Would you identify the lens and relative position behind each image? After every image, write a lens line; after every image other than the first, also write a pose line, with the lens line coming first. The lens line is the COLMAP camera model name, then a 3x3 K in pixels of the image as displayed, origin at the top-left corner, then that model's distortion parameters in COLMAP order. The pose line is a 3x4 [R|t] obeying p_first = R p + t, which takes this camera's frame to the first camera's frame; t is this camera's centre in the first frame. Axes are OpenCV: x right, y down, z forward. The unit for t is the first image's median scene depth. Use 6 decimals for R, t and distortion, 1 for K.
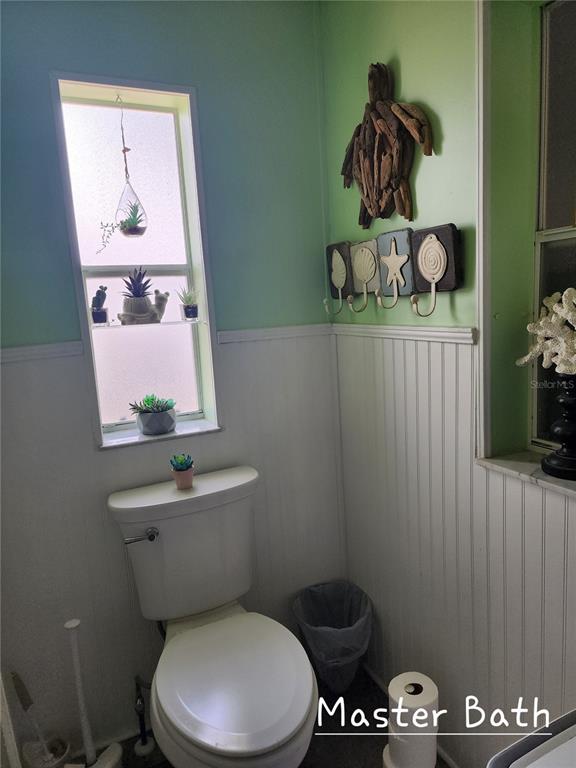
lens RADIAL K [[516.1, 0, 288.0], [0, 516.1, 384.0], [0, 0, 1]] dist [0.053603, -0.054187]
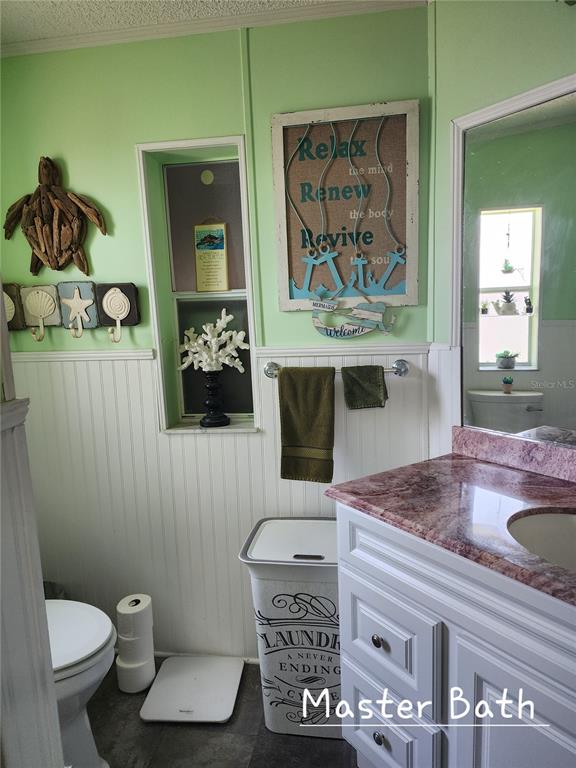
lens RADIAL K [[516.1, 0, 288.0], [0, 516.1, 384.0], [0, 0, 1]] dist [0.053603, -0.054187]
pose [[0.563332, -0.075696, 0.822756, -0.638566], [0.138037, 0.990421, -0.003391, 0.054932], [-0.814618, 0.115481, 0.568385, -0.205157]]
